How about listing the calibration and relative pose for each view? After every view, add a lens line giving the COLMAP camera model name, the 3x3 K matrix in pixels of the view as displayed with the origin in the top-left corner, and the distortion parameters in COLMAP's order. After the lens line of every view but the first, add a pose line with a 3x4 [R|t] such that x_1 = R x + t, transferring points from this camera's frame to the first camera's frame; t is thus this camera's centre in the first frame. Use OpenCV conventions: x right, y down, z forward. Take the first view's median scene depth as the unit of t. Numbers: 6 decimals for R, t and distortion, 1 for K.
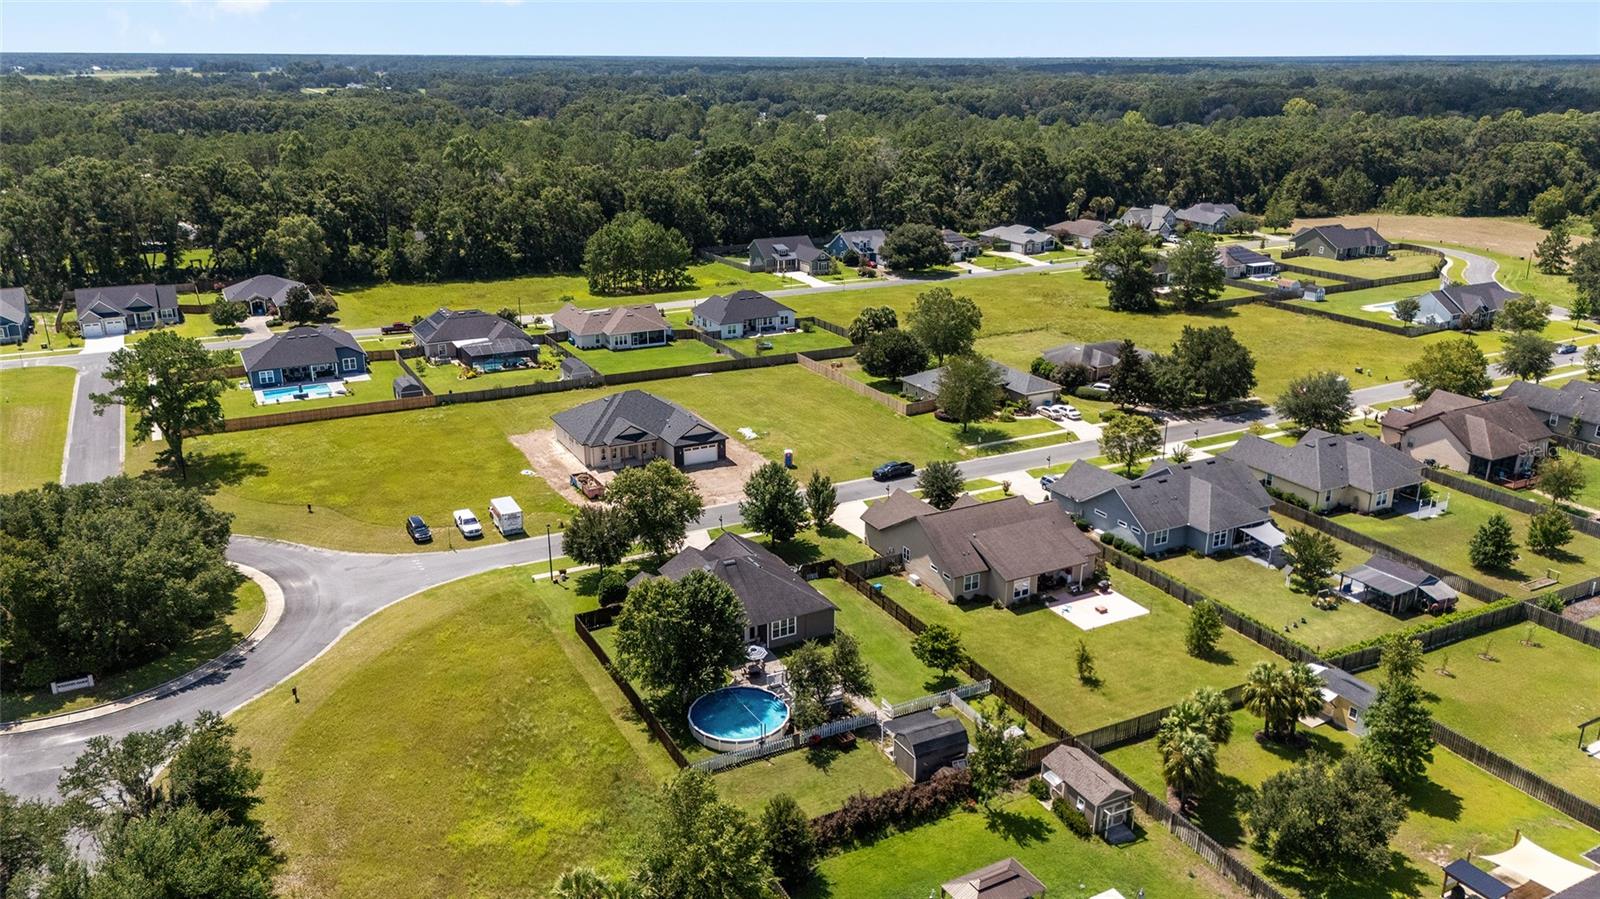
lens RADIAL K [[1156.3, 0, 826.6], [0, 1156.3, 452.3], [0, 0, 1]] dist [0.146841, -0.134283]
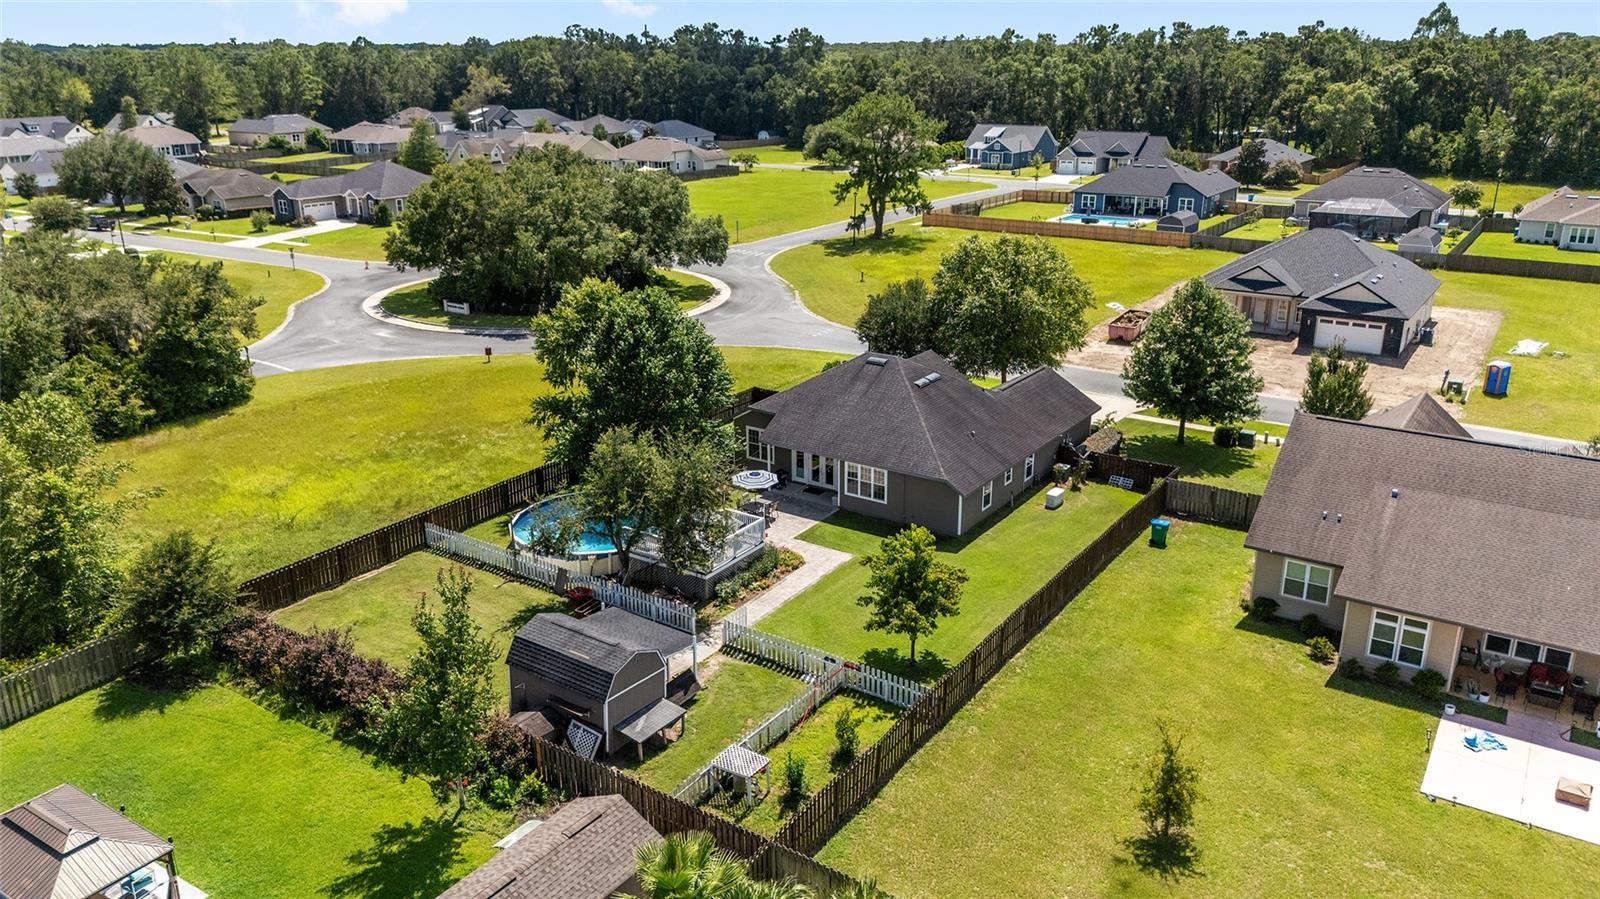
lens RADIAL K [[1198.9, 0, 831.1], [0, 1198.9, 452.3], [0, 0, 1]] dist [0.069378, -0.077966]
pose [[0.460943, 0.269824, -0.845415, 0.279628], [-0.279157, 0.948381, 0.150483, 0.035784], [0.842379, 0.166639, 0.512473, 0.442000]]
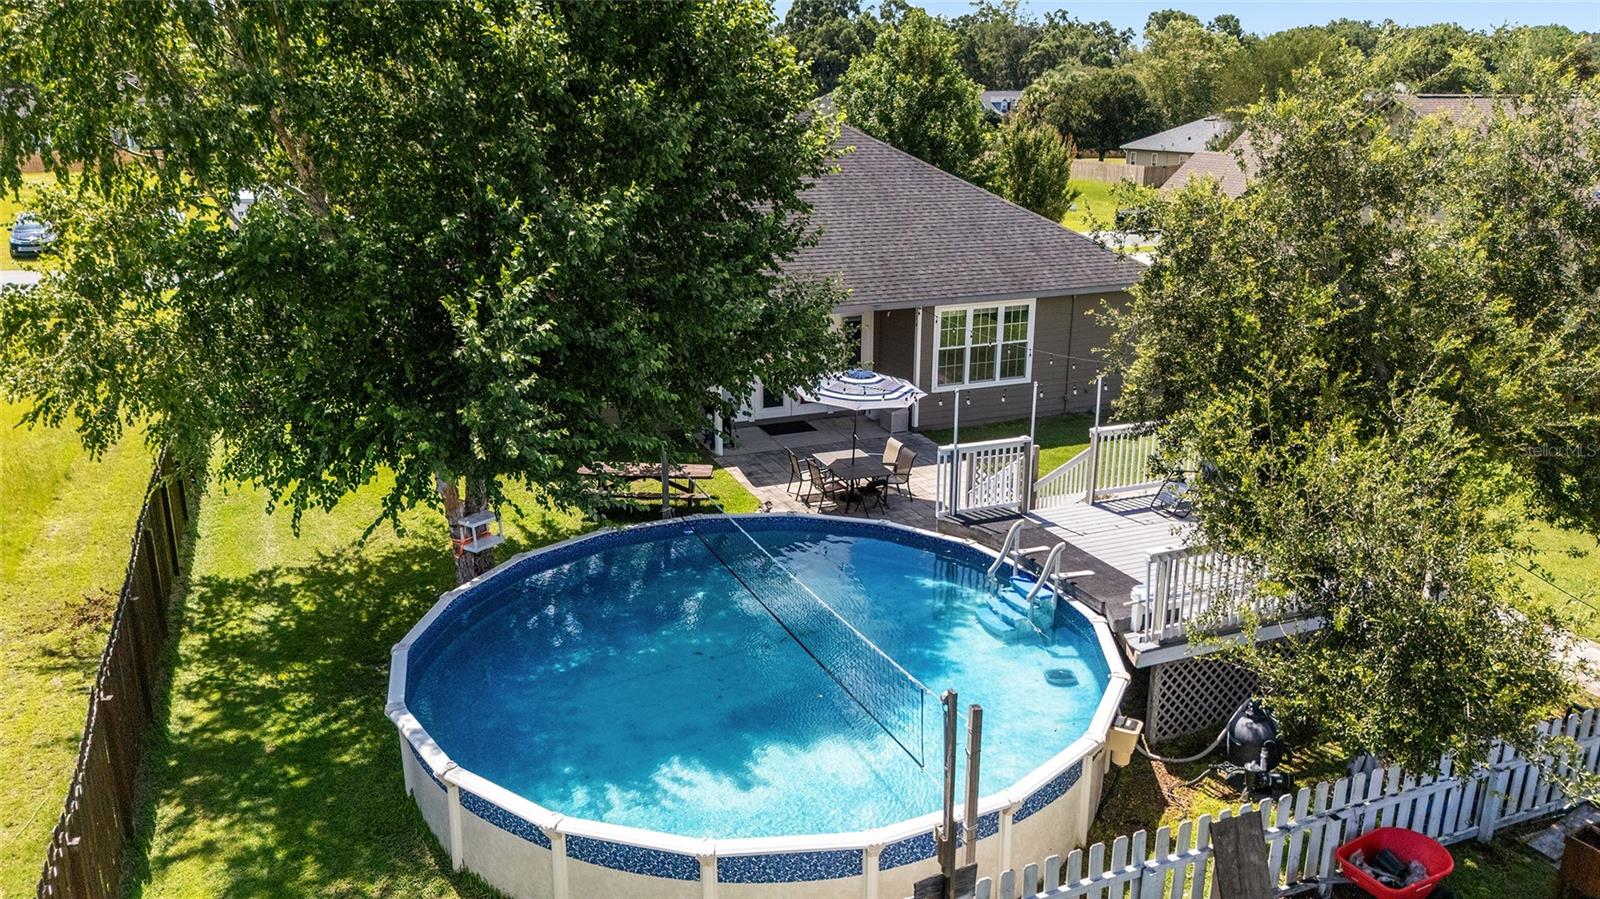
lens RADIAL K [[1156.3, 0, 826.6], [0, 1156.3, 452.3], [0, 0, 1]] dist [0.146841, -0.134283]
pose [[0.996544, 0.017296, -0.081245, -0.031471], [-0.019821, 0.999342, -0.030383, 0.115921], [0.080666, 0.031888, 0.996231, 0.484963]]
